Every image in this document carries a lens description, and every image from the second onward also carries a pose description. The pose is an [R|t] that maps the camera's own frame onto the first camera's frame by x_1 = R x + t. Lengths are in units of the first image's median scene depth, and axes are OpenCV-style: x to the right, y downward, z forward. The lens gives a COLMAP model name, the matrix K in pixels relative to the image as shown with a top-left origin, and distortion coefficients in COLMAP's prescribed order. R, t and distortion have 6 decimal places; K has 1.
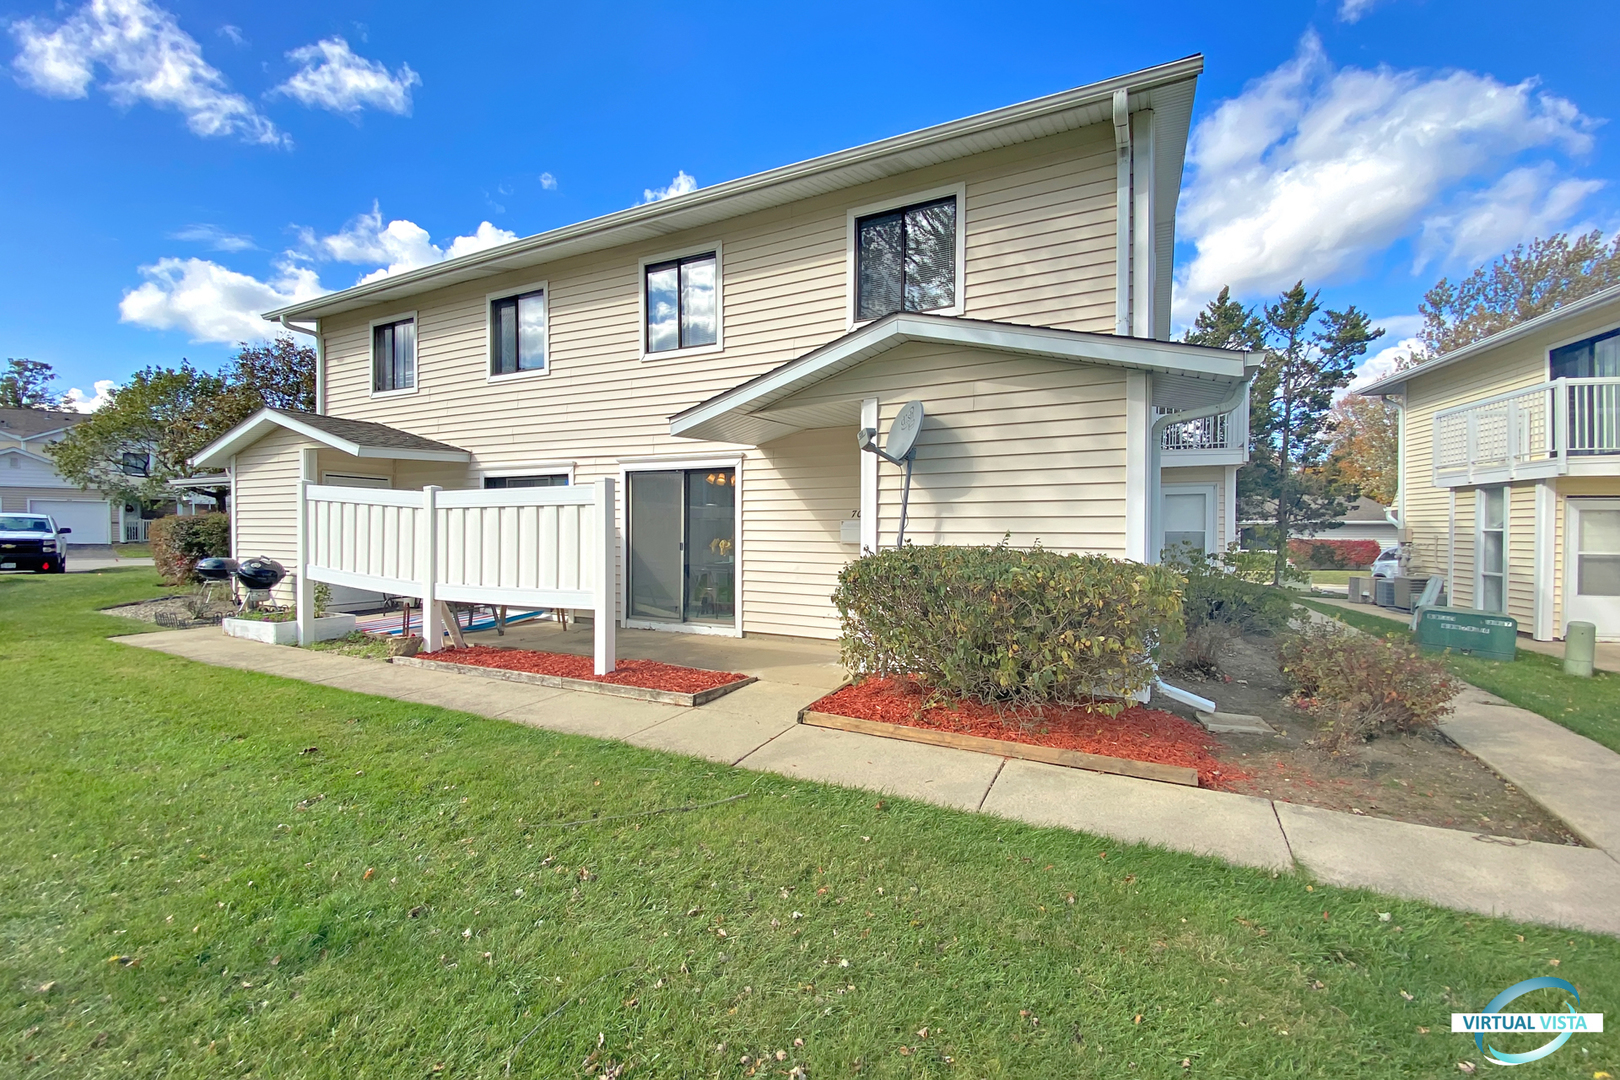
lens RADIAL K [[669.5, 0, 772.6], [0, 669.5, 540.6], [0, 0, 1]] dist [0.032588, -0.023108]
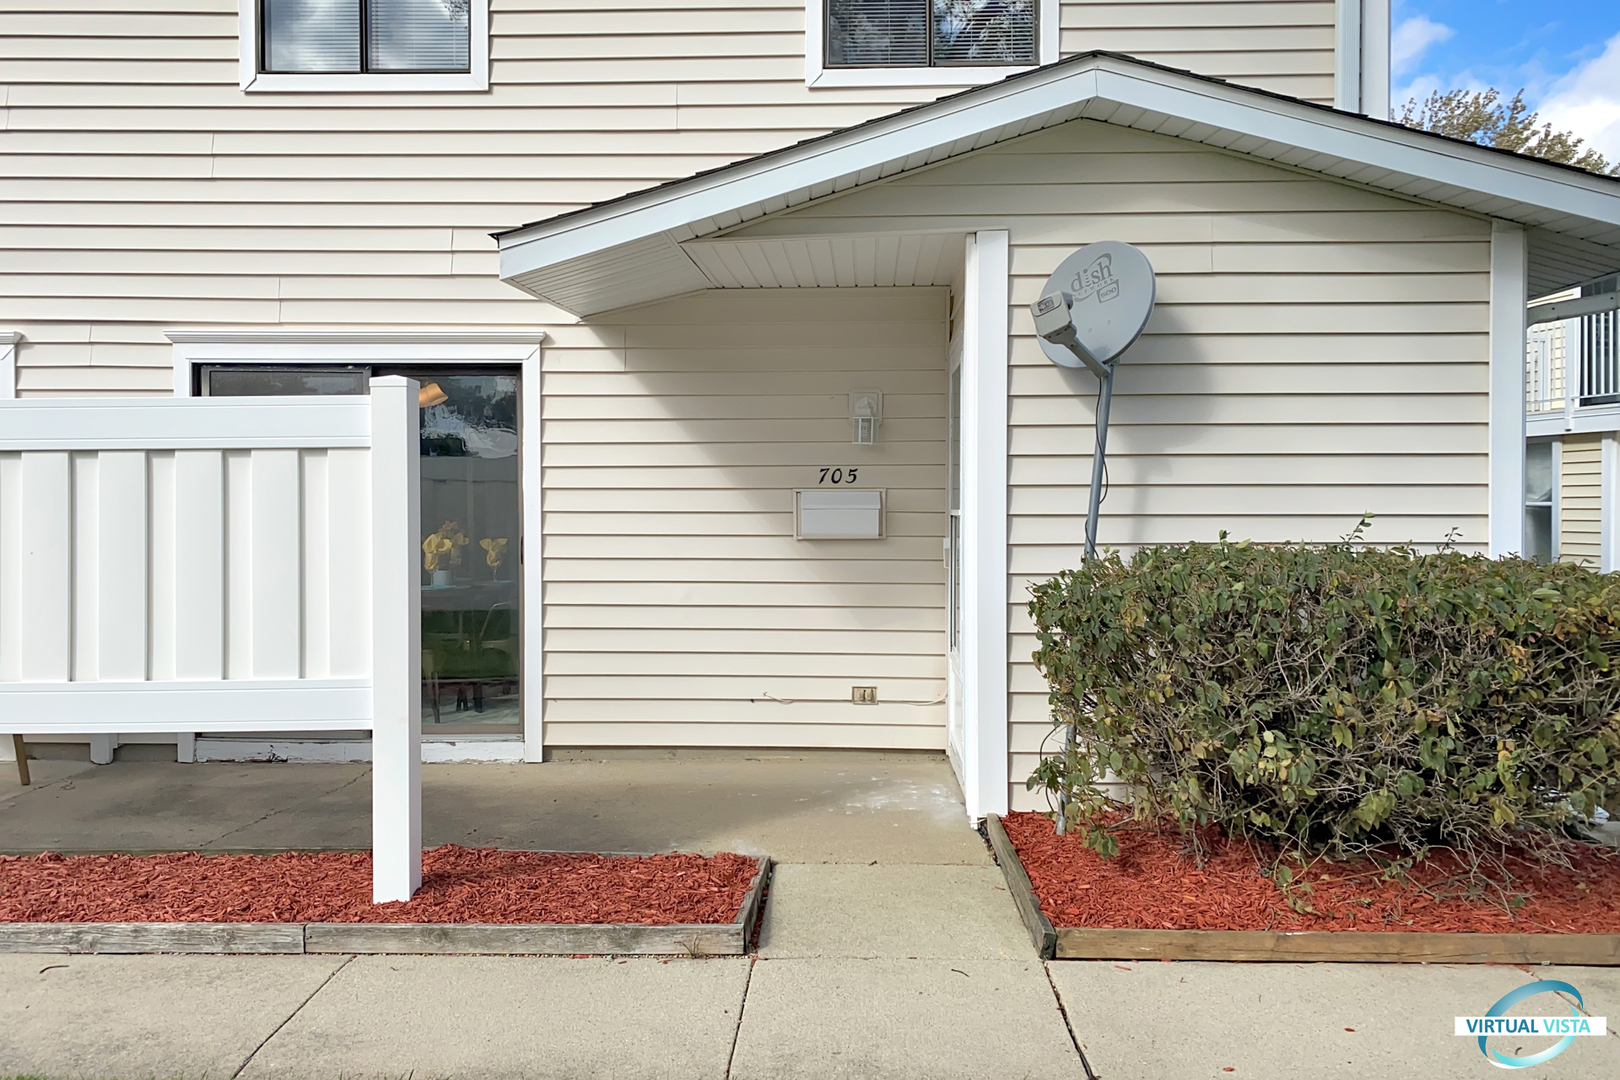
lens RADIAL K [[1307.0, 0, 796.9], [0, 1307.0, 507.7], [0, 0, 1]] dist [0.049109, -0.135612]
pose [[0.897203, -0.004520, 0.441594, -0.376615], [0.010769, 0.999874, -0.011646, -0.008851], [-0.441486, 0.015204, 0.897139, 0.240196]]
